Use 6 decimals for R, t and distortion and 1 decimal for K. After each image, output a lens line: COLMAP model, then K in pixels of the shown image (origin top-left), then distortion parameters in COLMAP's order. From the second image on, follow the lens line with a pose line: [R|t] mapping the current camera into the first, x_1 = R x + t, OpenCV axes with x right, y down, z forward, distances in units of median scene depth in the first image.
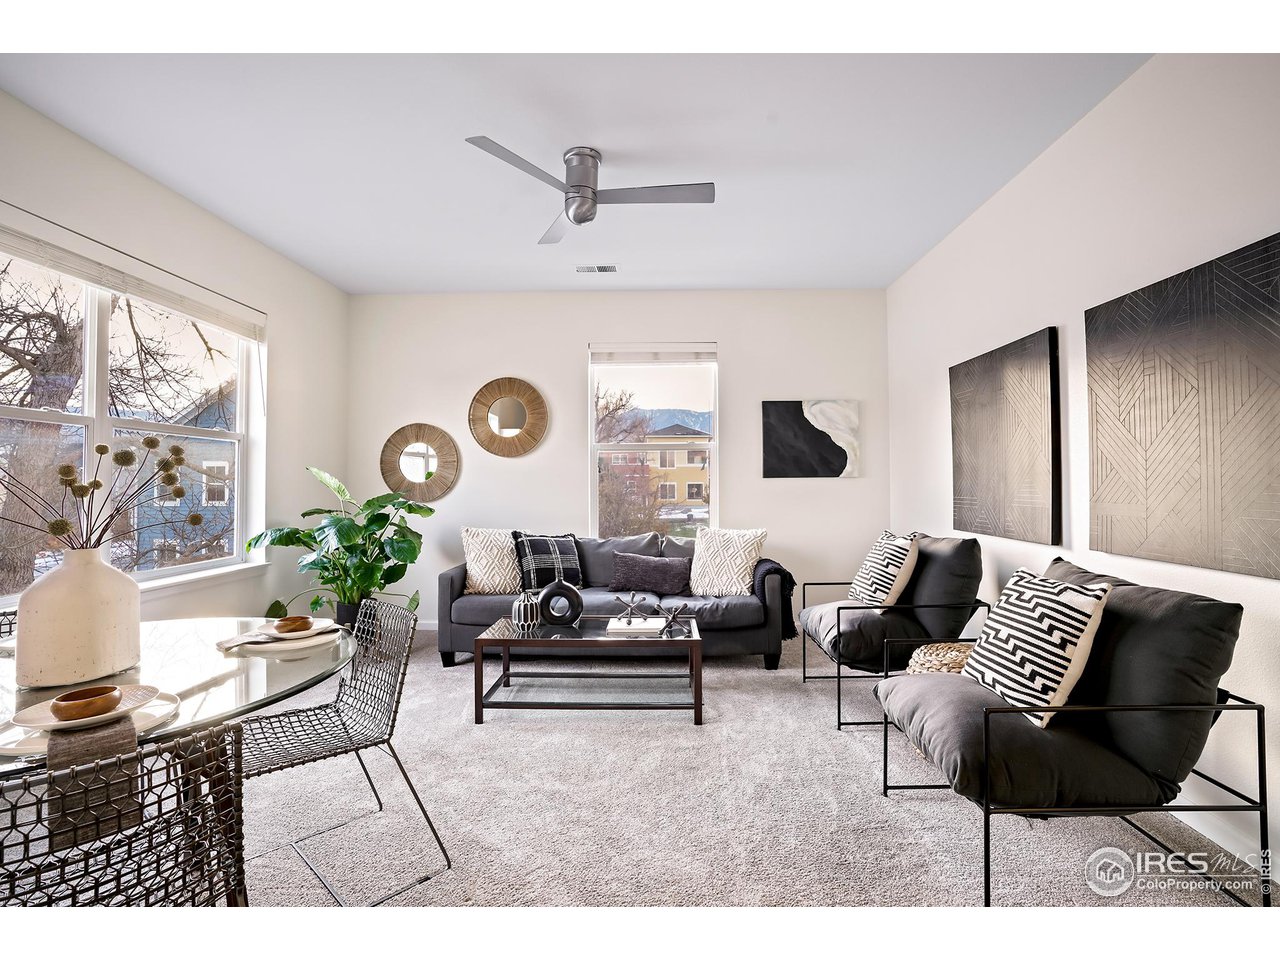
lens RADIAL K [[619.9, 0, 641.5], [0, 619.9, 472.6], [0, 0, 1]] dist [-0.034433, -0.000038]
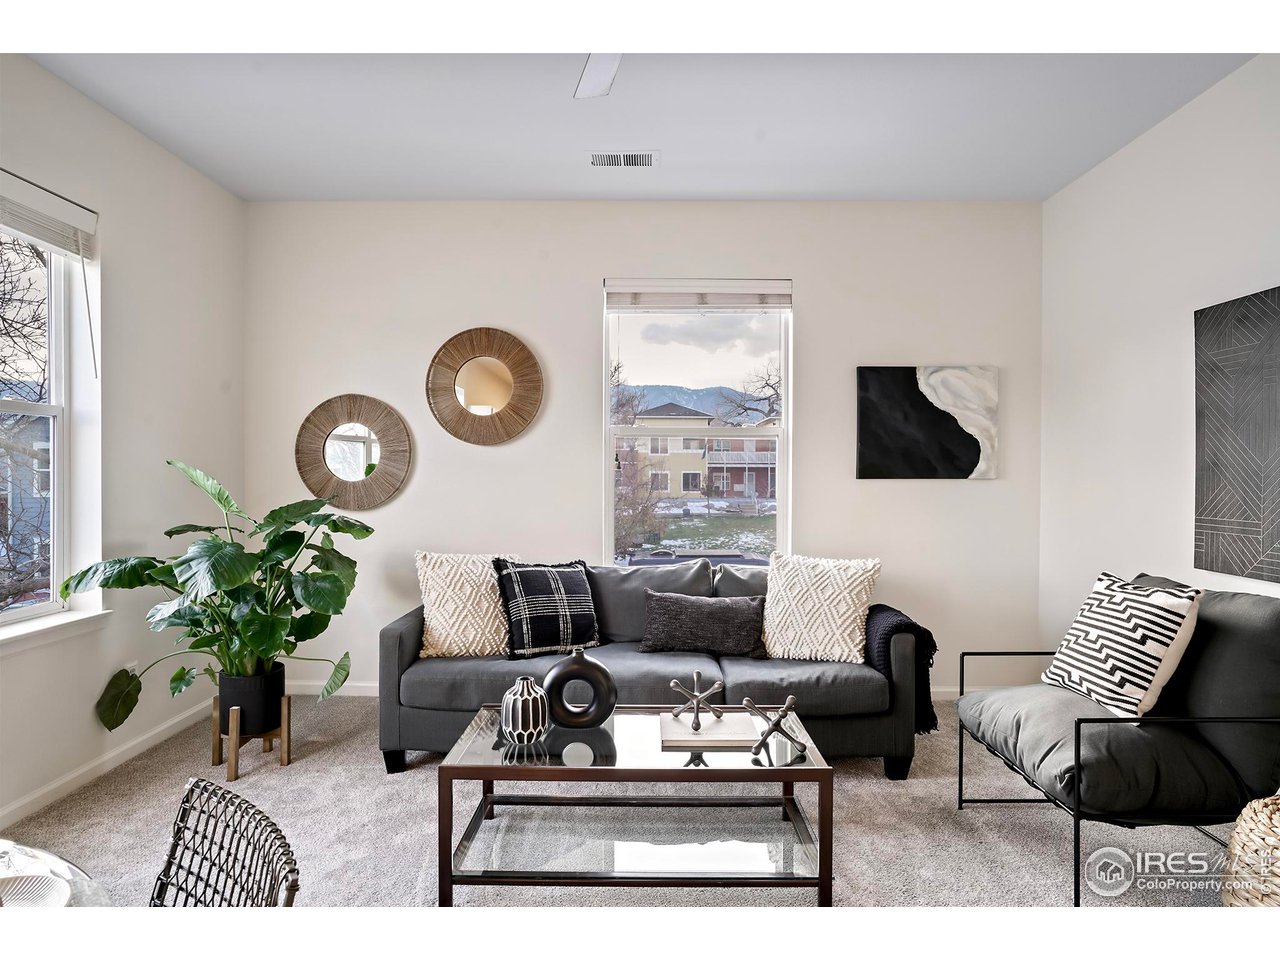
lens RADIAL K [[704.9, 0, 636.5], [0, 704.9, 481.4], [0, 0, 1]] dist [-0.009520, 0.004959]
pose [[0.999796, 0.007229, 0.018871, -0.077884], [-0.007838, 0.999444, 0.032397, -0.014761], [-0.018626, -0.032539, 0.999297, 0.271289]]
